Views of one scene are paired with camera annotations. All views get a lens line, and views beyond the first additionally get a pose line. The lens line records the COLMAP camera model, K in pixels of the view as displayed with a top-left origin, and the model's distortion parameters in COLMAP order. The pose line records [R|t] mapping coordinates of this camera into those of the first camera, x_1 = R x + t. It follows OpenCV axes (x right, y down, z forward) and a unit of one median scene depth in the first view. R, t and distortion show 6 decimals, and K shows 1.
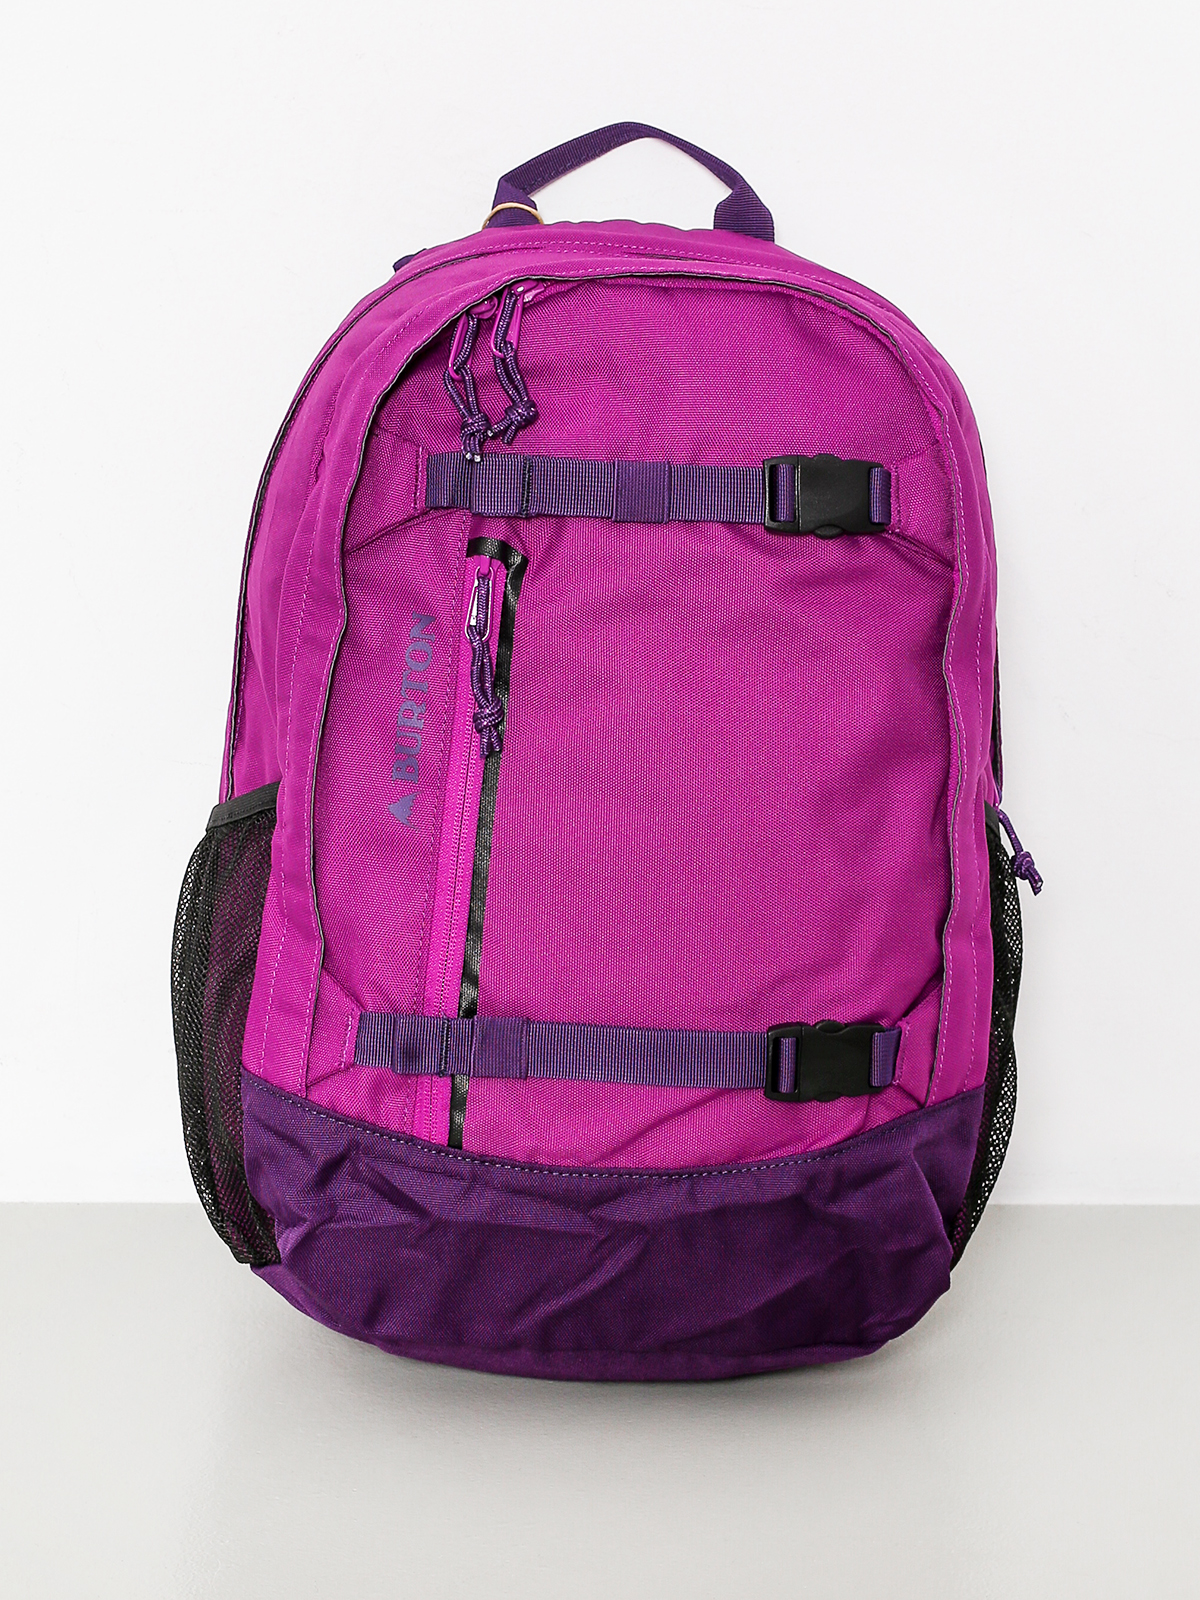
lens RADIAL K [[2544.6, 0, 600.0], [0, 2544.6, 800.0], [0, 0, 1]] dist [-0.092613, 0.063042]
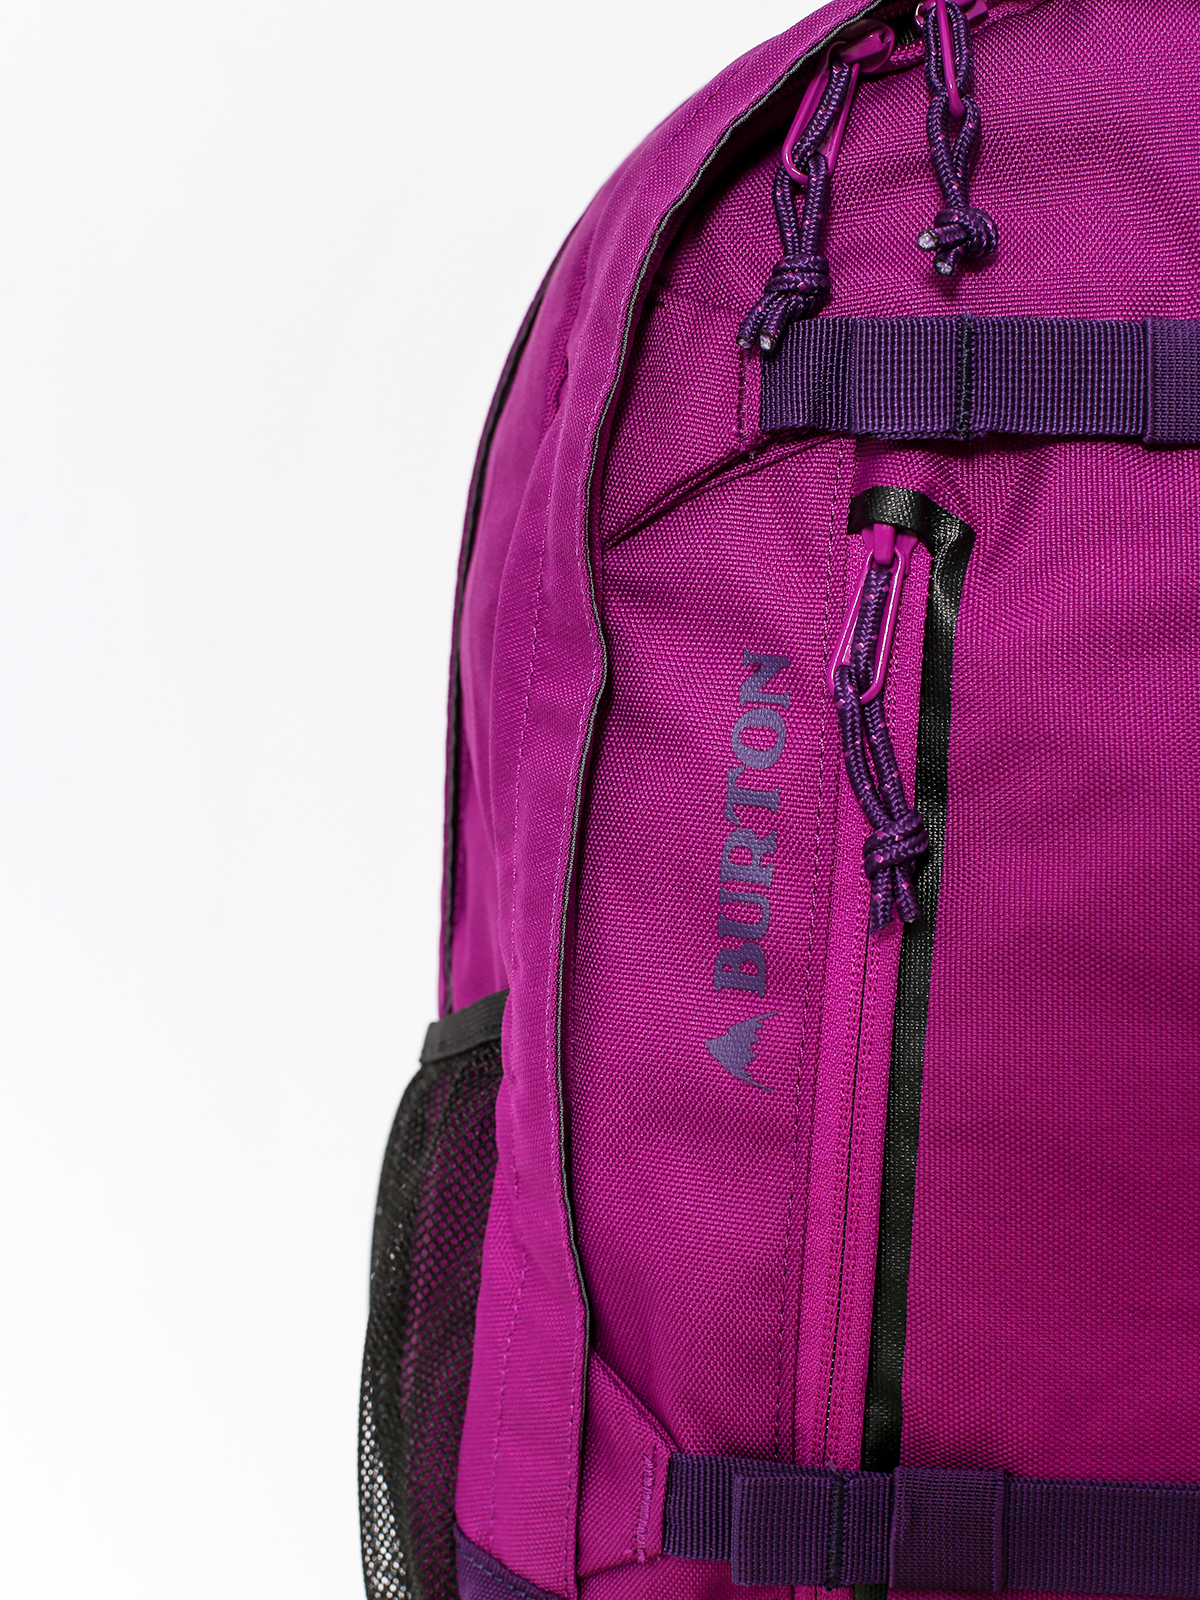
lens RADIAL K [[2544.6, 0, 600.0], [0, 2544.6, 800.0], [0, 0, 1]] dist [-0.092613, 0.063042]
pose [[0.984733, -0.036231, -0.170259, -0.017904], [0.028550, 0.998470, -0.047345, -0.022124], [0.171714, 0.041762, 0.984261, 0.508904]]
